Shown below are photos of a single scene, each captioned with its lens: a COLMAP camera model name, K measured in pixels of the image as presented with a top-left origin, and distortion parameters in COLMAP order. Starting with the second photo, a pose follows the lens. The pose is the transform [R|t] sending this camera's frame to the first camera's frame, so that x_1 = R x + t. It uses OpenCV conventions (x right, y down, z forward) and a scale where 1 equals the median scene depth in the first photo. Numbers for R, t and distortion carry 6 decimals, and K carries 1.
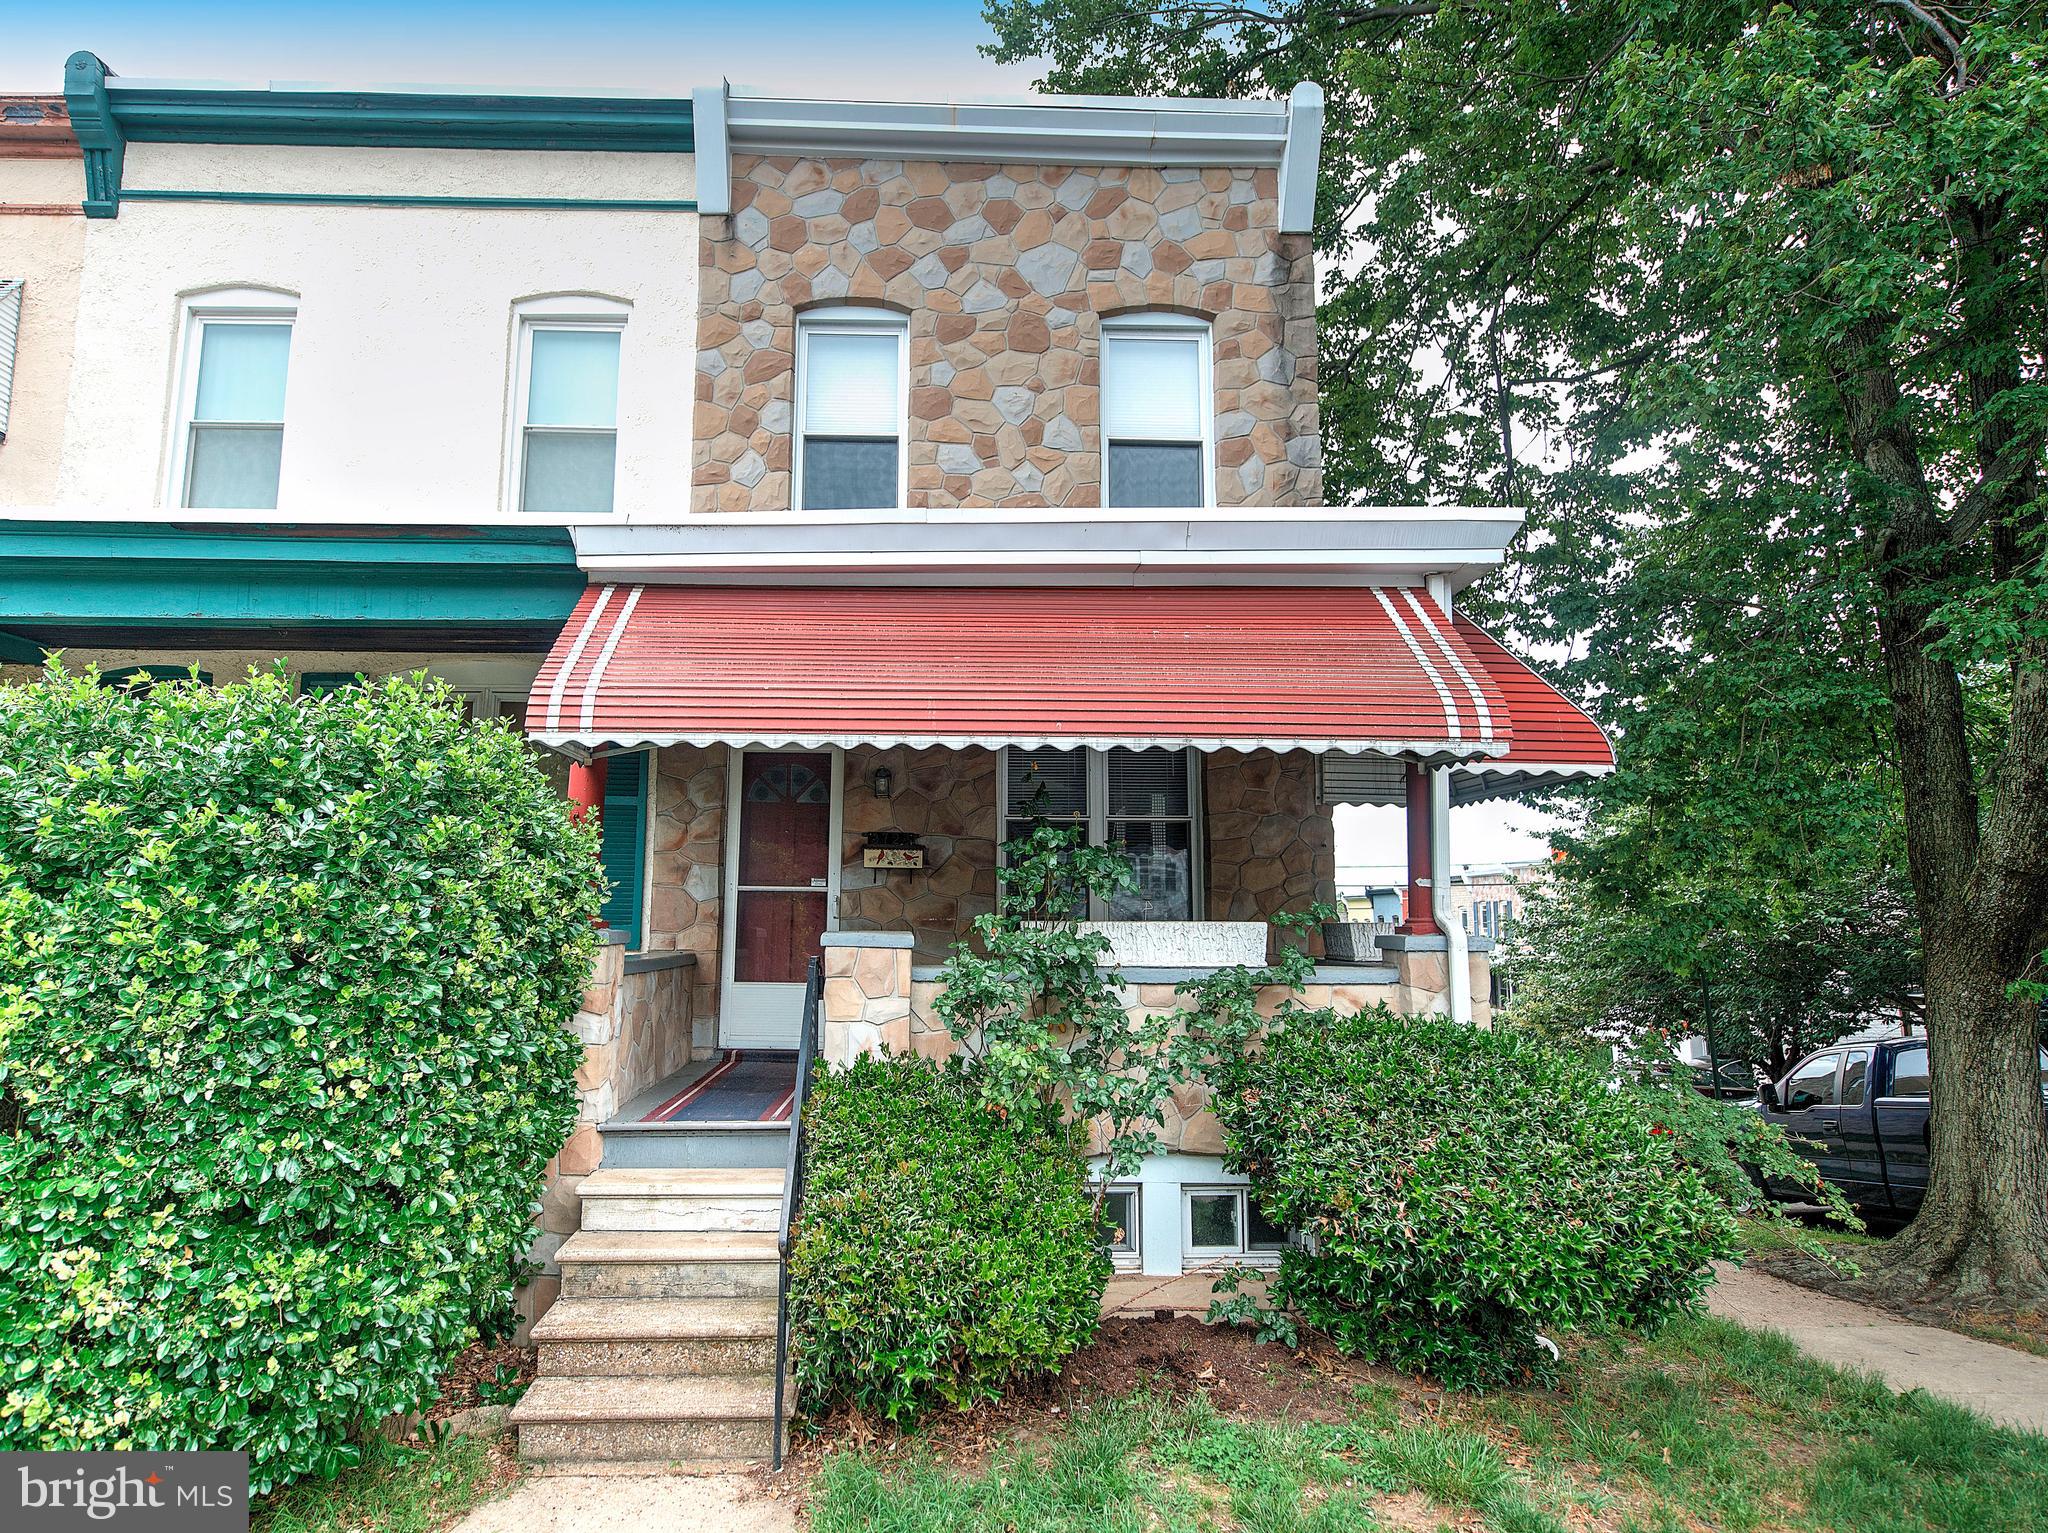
lens RADIAL K [[1235.1, 0, 947.3], [0, 1235.1, 740.8], [0, 0, 1]] dist [-0.003258, -0.003704]
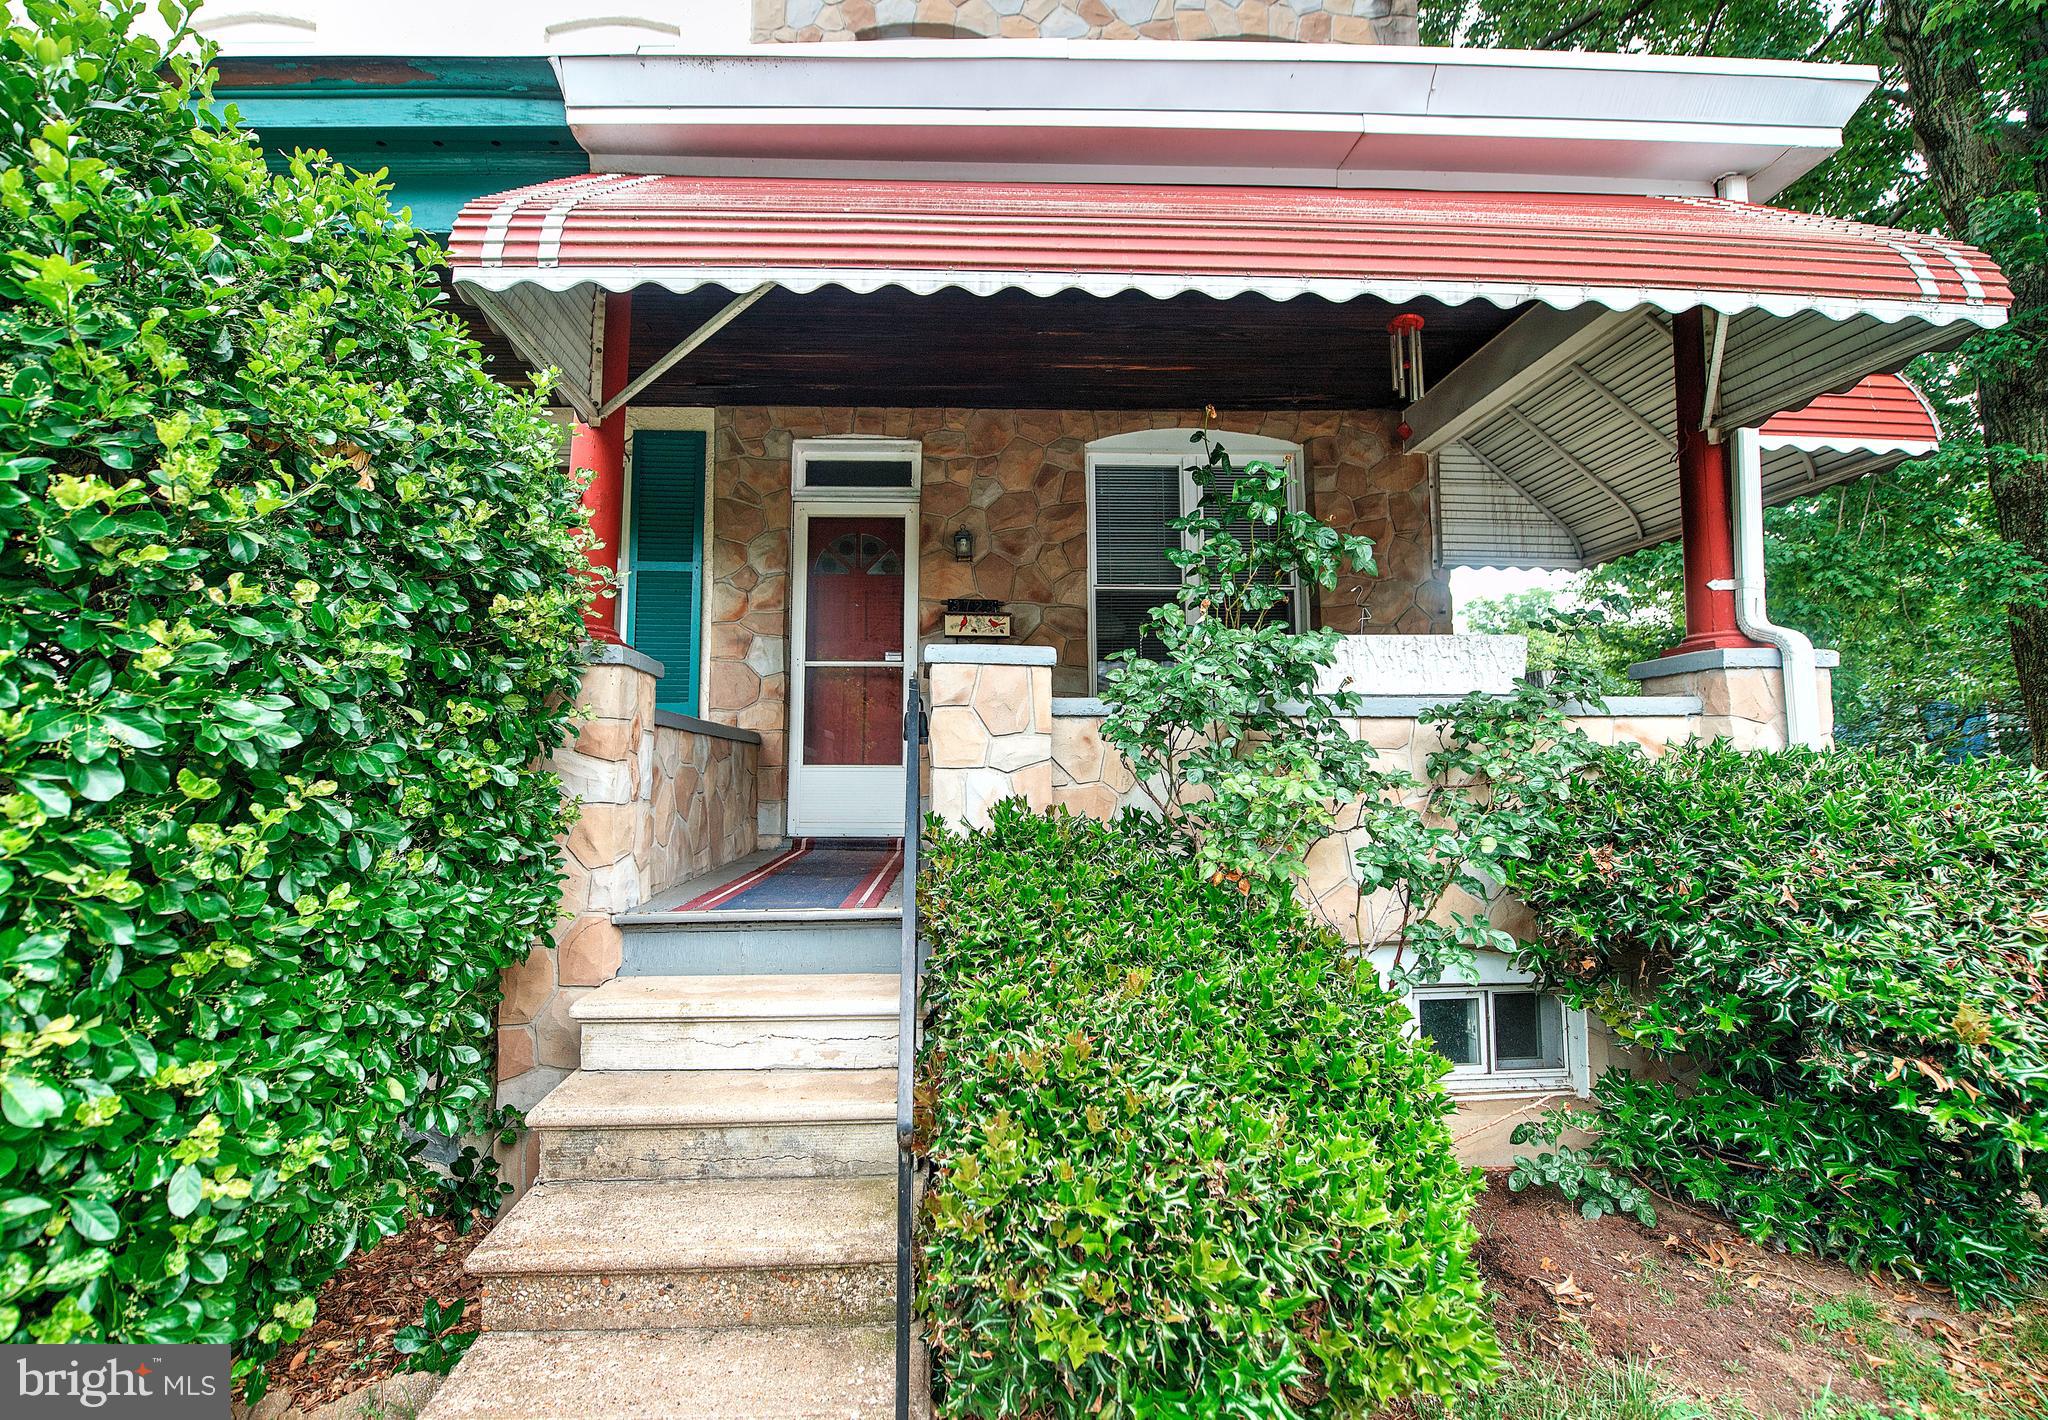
lens RADIAL K [[859.7, 0, 962.2], [0, 859.7, 711.2], [0, 0, 1]] dist [-0.014283, -0.002022]
pose [[0.999856, -0.008633, 0.014623, -0.082414], [0.007736, 0.998148, 0.060335, 0.152687], [-0.015116, -0.060213, 0.998071, 0.473066]]
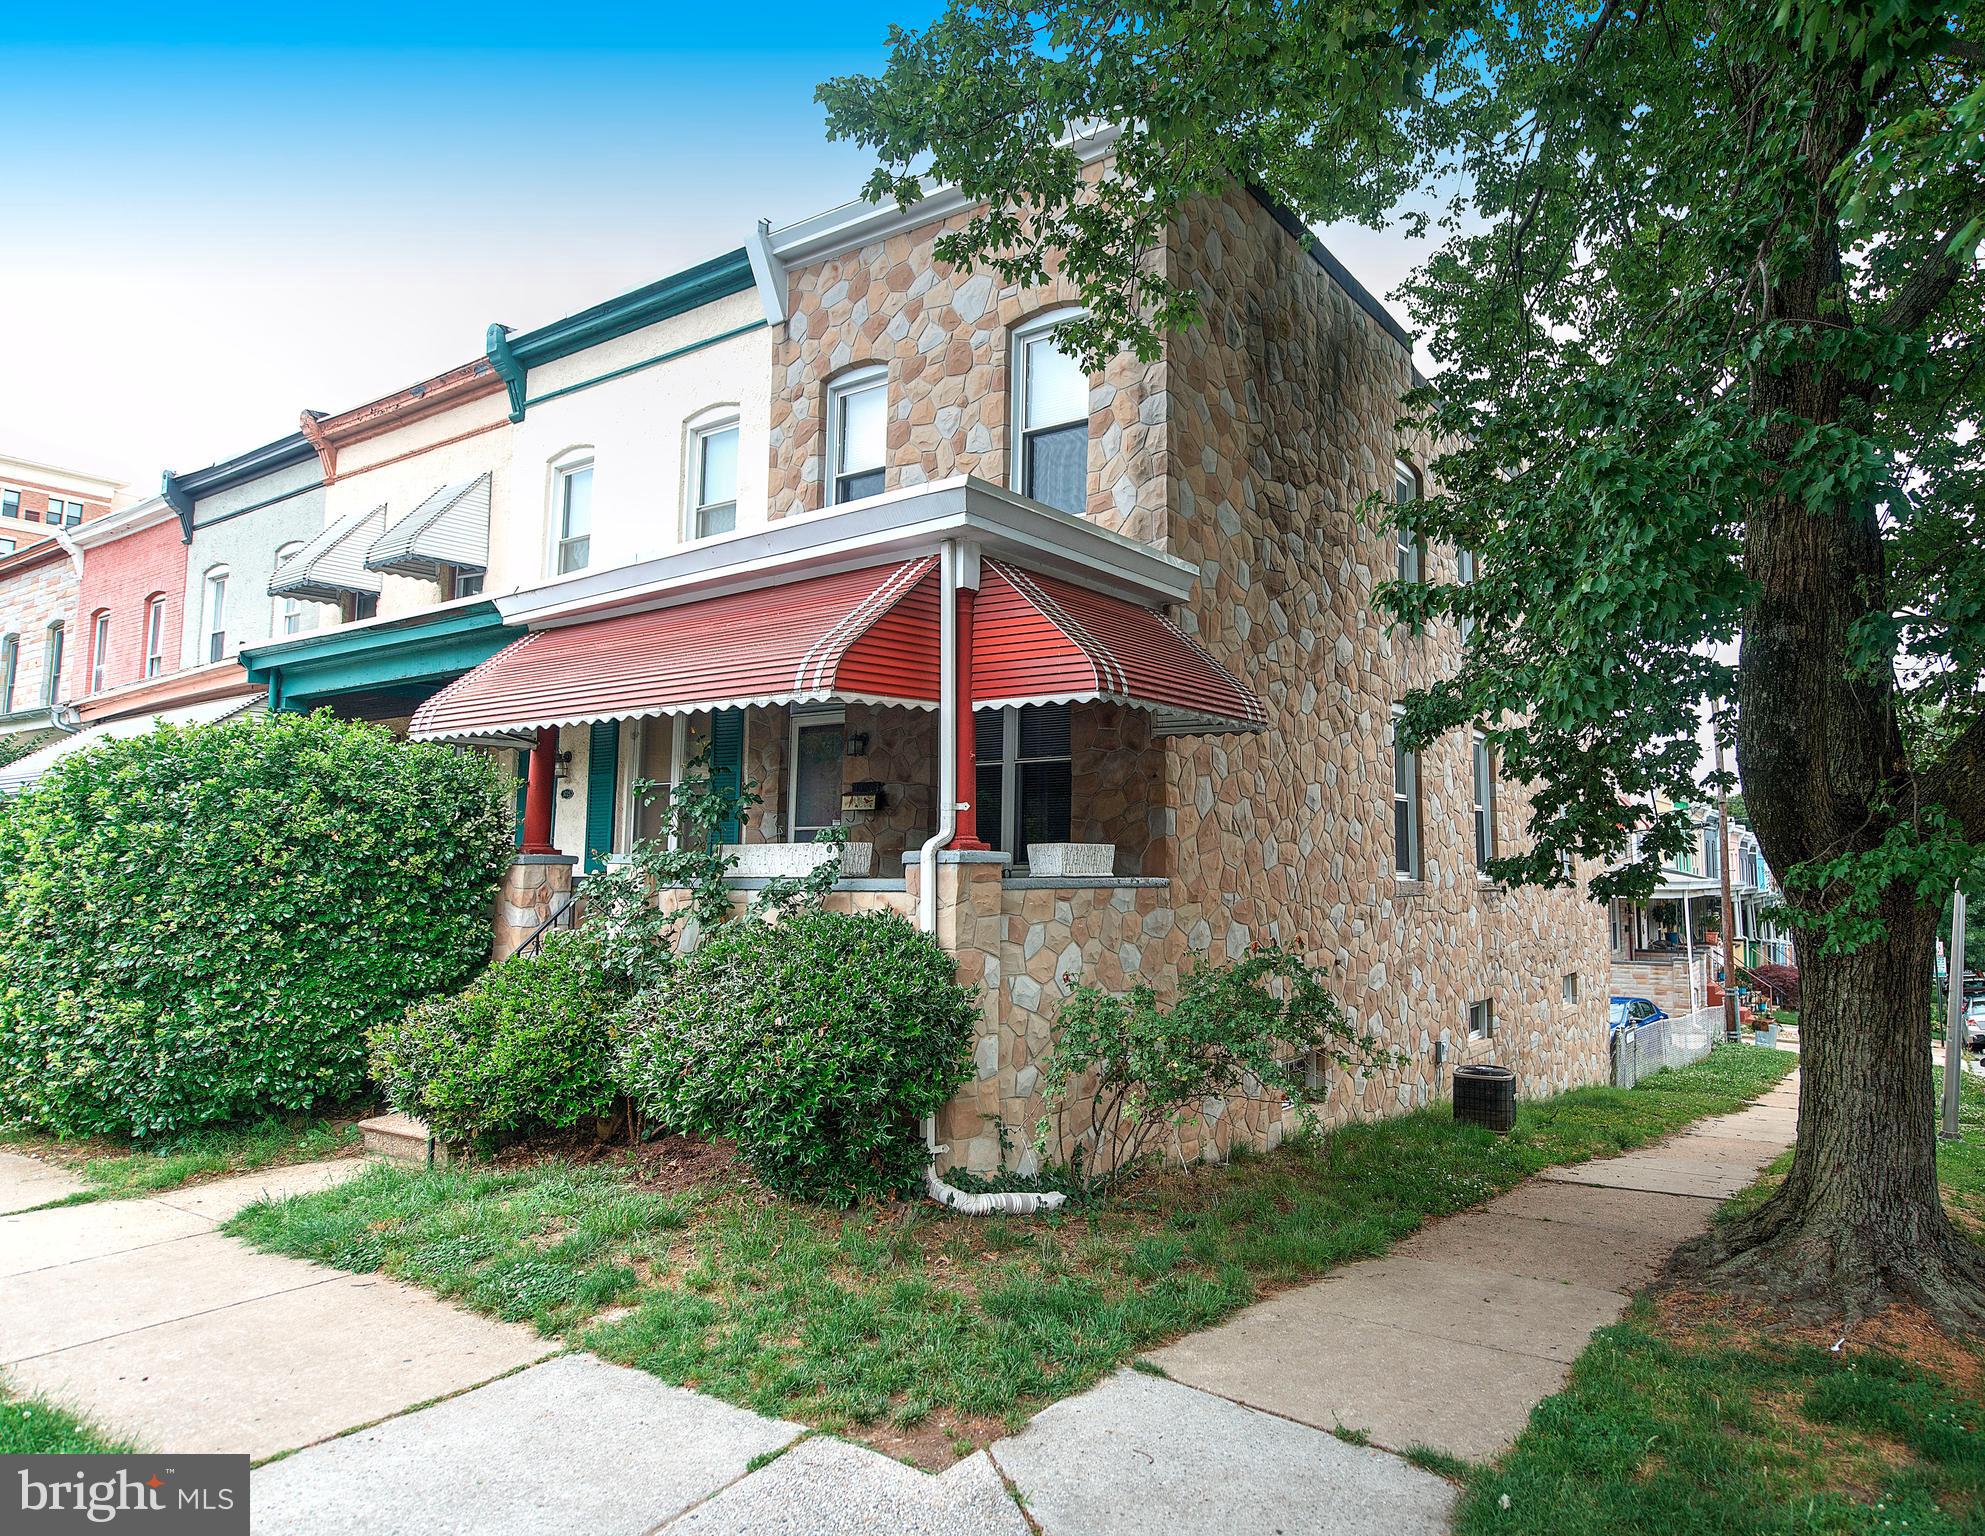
lens RADIAL K [[1214.0, 0, 1149.9], [0, 1214.0, 741.9], [0, 0, 1]] dist [-0.005787, -0.001050]
pose [[0.836994, -0.063844, -0.543476, 1.150474], [0.083341, 0.996457, 0.011294, 0.055715], [0.540829, -0.054747, 0.839349, 0.136120]]
